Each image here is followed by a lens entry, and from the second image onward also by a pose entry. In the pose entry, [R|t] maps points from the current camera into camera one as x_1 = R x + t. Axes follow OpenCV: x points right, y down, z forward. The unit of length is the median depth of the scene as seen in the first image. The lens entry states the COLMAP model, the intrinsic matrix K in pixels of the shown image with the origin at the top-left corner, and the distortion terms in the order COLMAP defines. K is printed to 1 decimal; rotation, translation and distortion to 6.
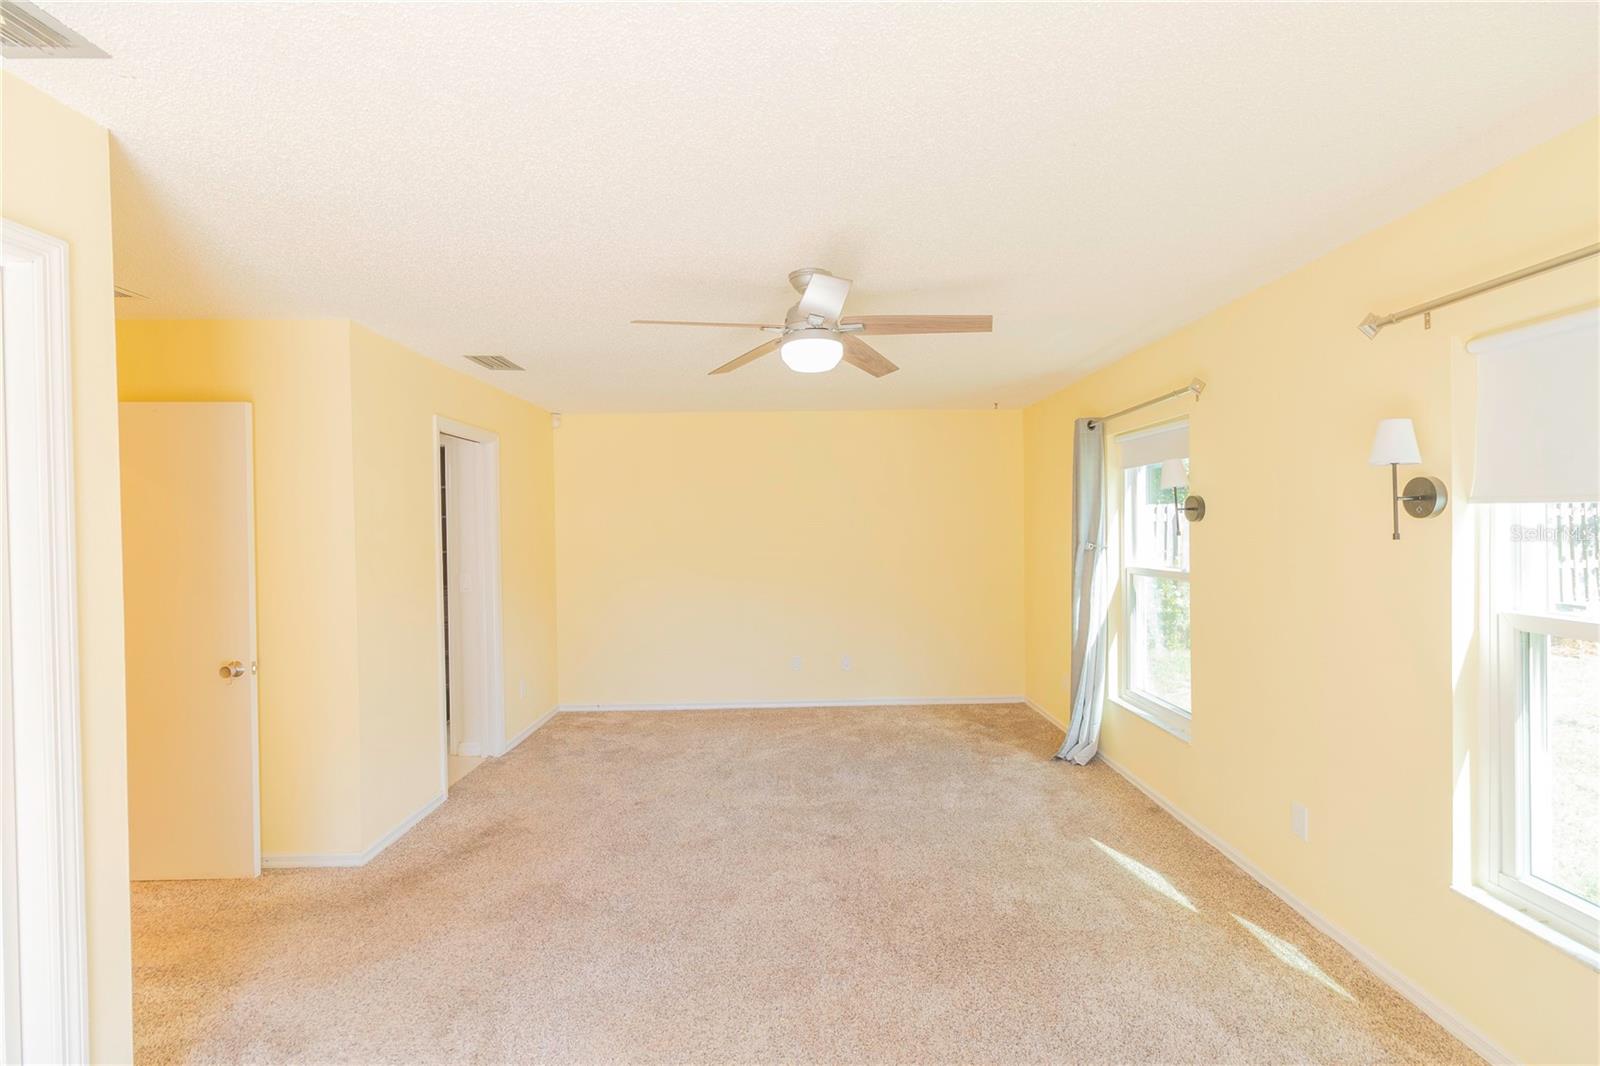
lens RADIAL K [[740.5, 0, 804.1], [0, 740.5, 532.0], [0, 0, 1]] dist [-0.001540, 0.004107]
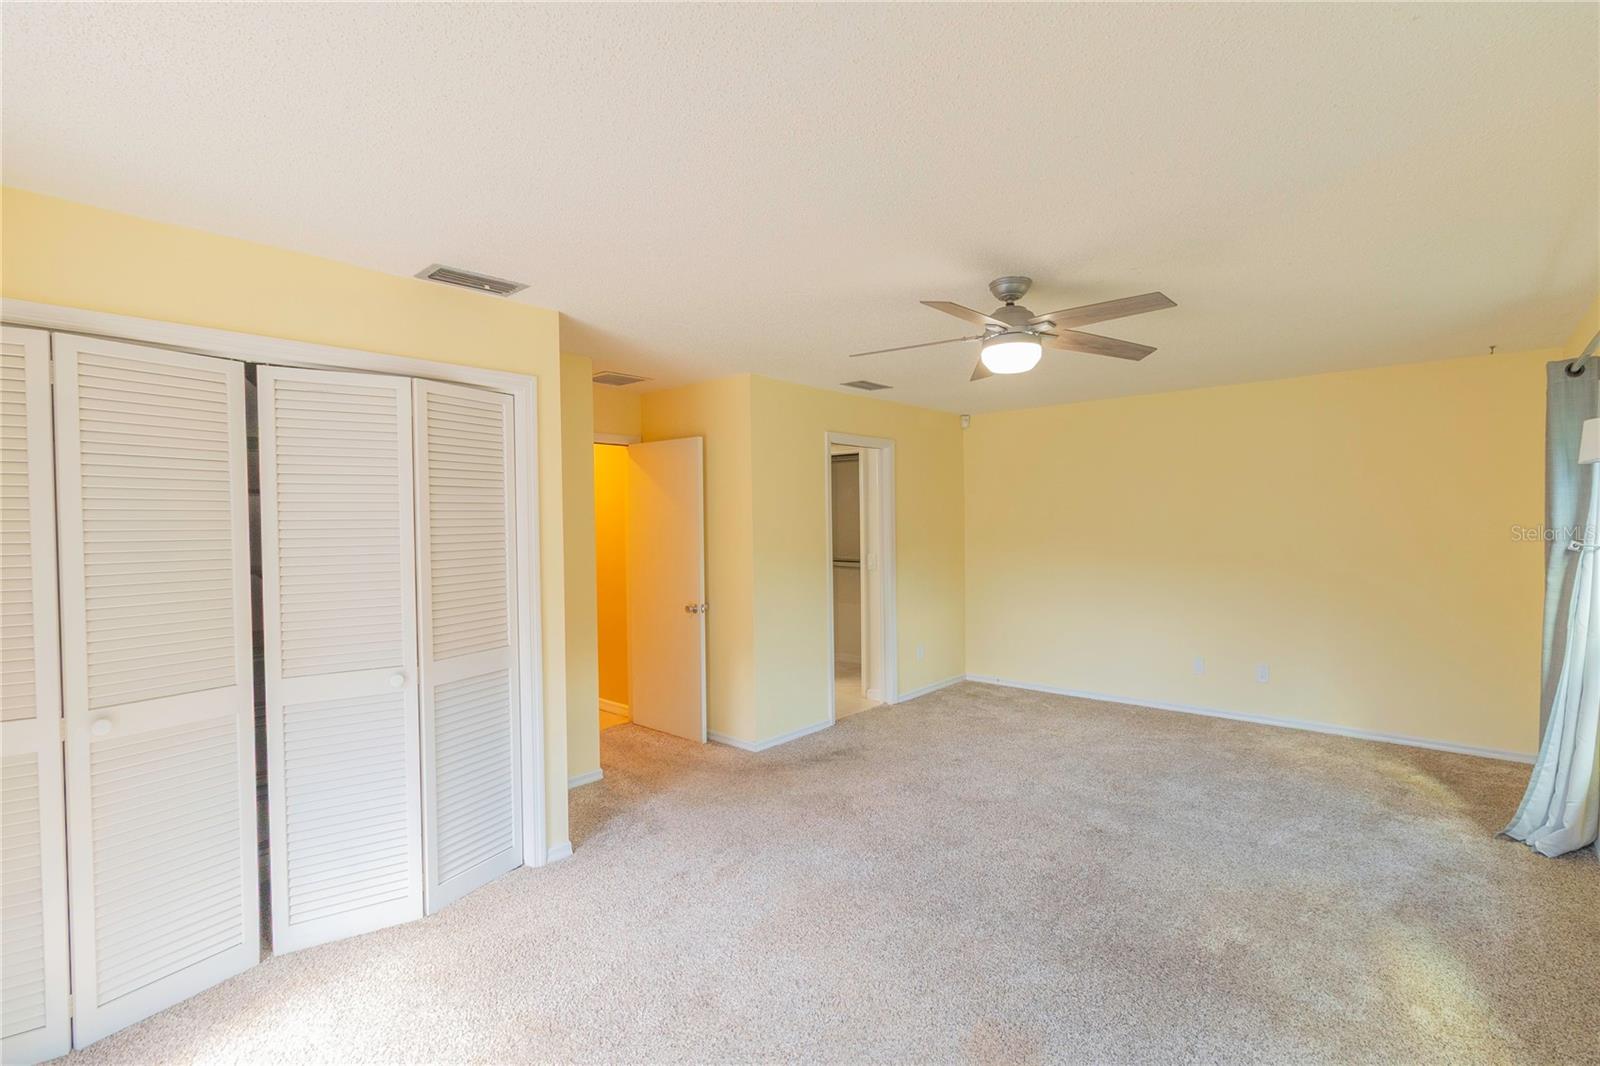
lens RADIAL K [[740.5, 0, 804.1], [0, 740.5, 532.0], [0, 0, 1]] dist [-0.001540, 0.004107]
pose [[0.735795, 0.014793, -0.677043, 0.368829], [-0.003521, 0.999831, 0.018019, -0.003585], [0.677195, -0.010874, 0.735723, 0.006718]]
